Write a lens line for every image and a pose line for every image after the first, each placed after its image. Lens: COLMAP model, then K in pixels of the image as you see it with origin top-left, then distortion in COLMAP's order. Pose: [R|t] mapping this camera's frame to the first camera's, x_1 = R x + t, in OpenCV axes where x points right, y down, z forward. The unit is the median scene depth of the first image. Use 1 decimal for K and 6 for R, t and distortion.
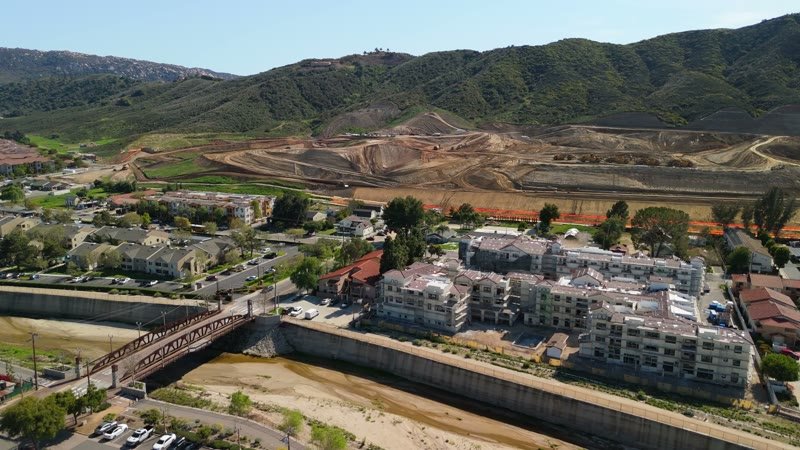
lens RADIAL K [[591.1, 0, 400.0], [0, 591.1, 225.0], [0, 0, 1]] dist [0.083332, -0.097057]
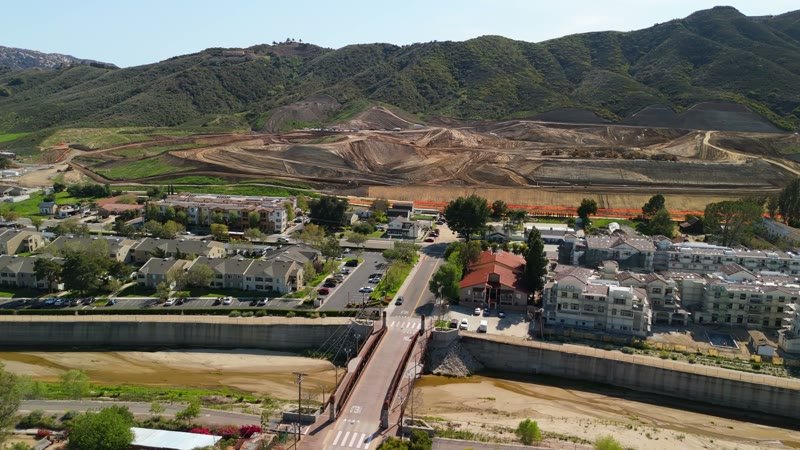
lens RADIAL K [[591.1, 0, 400.0], [0, 591.1, 225.0], [0, 0, 1]] dist [0.083332, -0.097057]
pose [[0.979641, -0.032782, 0.198065, -0.242408], [0.030527, 0.999430, 0.014429, -0.014318], [-0.198425, -0.008089, 0.980083, 0.057156]]
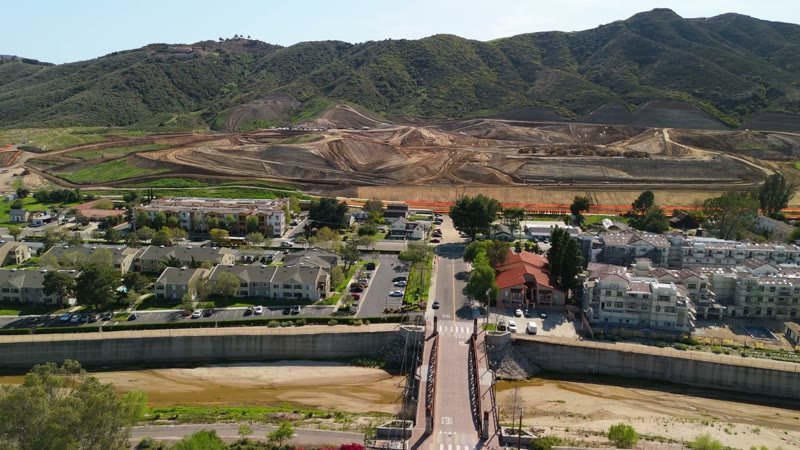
lens RADIAL K [[591.1, 0, 400.0], [0, 591.1, 225.0], [0, 0, 1]] dist [0.083332, -0.097057]
pose [[0.954711, -0.053988, 0.292597, -0.322824], [0.049848, 0.998523, 0.021595, -0.021706], [-0.293331, -0.006032, 0.955992, 0.089466]]
